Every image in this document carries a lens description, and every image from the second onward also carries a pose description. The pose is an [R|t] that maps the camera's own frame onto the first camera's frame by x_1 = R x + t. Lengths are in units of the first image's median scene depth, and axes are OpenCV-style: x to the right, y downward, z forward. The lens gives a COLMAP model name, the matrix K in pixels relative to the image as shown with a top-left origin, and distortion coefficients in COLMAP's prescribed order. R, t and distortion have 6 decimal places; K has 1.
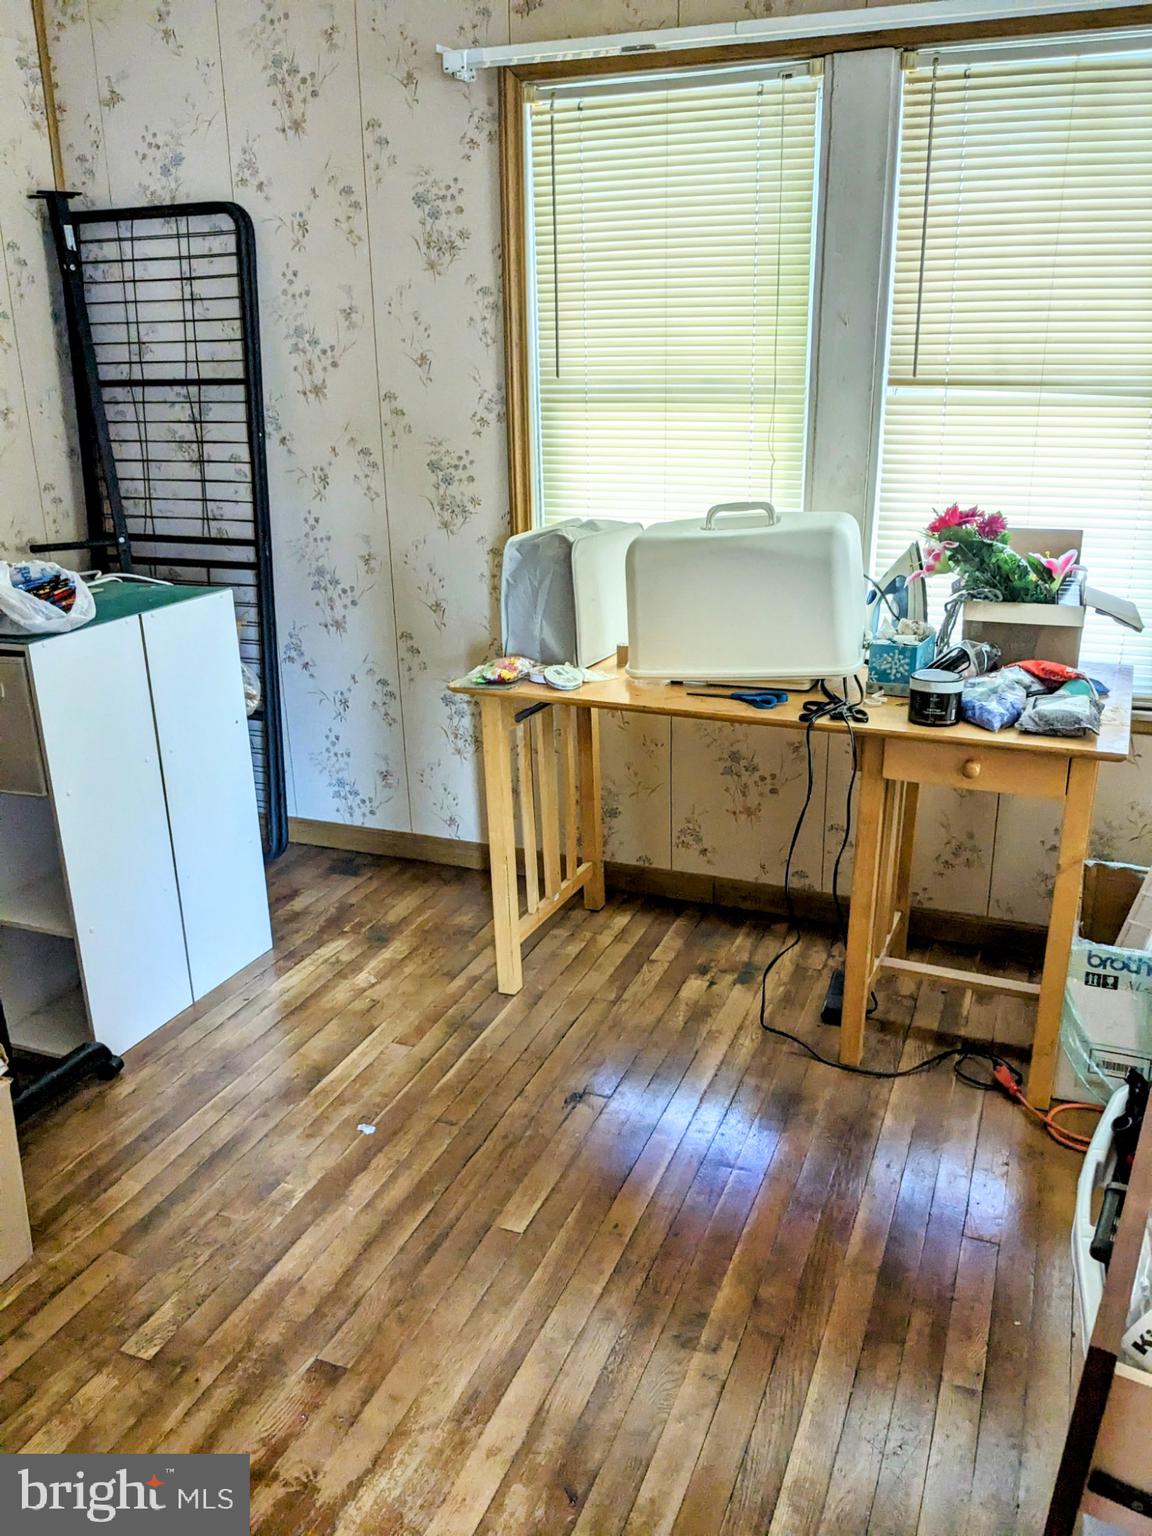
lens RADIAL K [[1223.5, 0, 578.5], [0, 1223.5, 769.2], [0, 0, 1]] dist [0.017390, -0.007465]
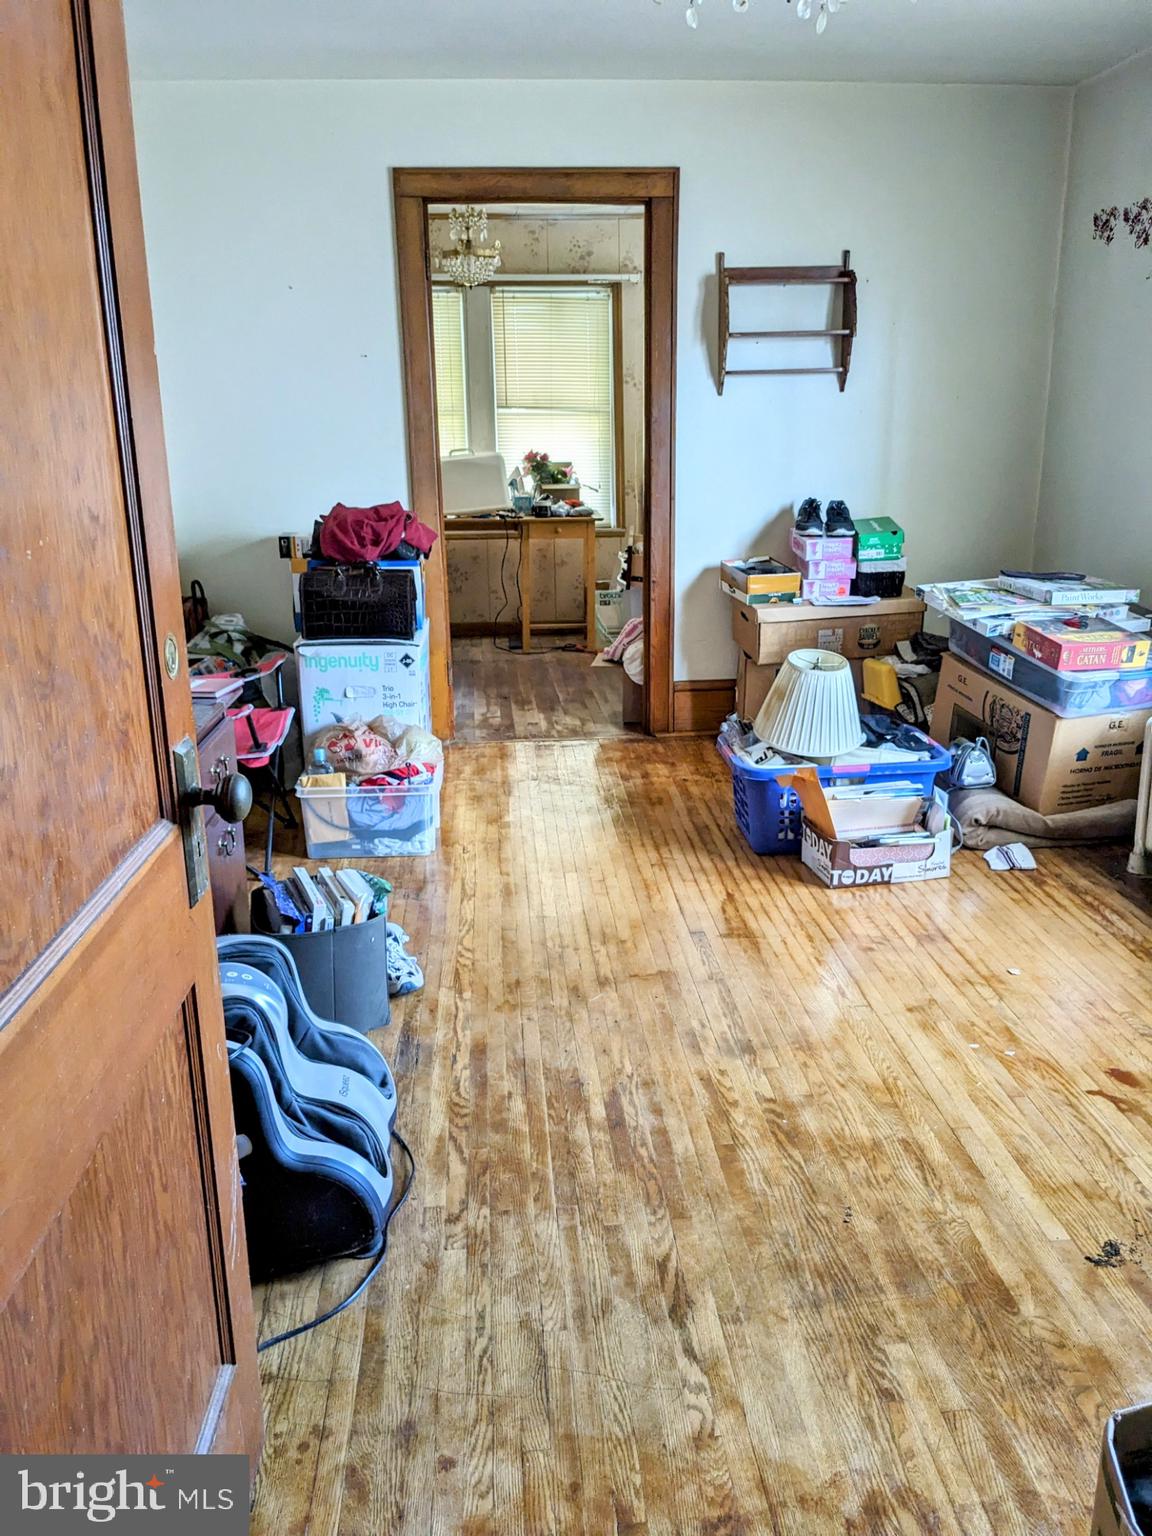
lens RADIAL K [[1223.5, 0, 576.7], [0, 1223.5, 766.0], [0, 0, 1]] dist [0.017390, -0.007465]
pose [[0.893556, -0.122797, 0.431832, -0.903019], [0.144691, 0.989312, -0.018075, 0.567732], [-0.424997, 0.078633, 0.901773, -1.510766]]
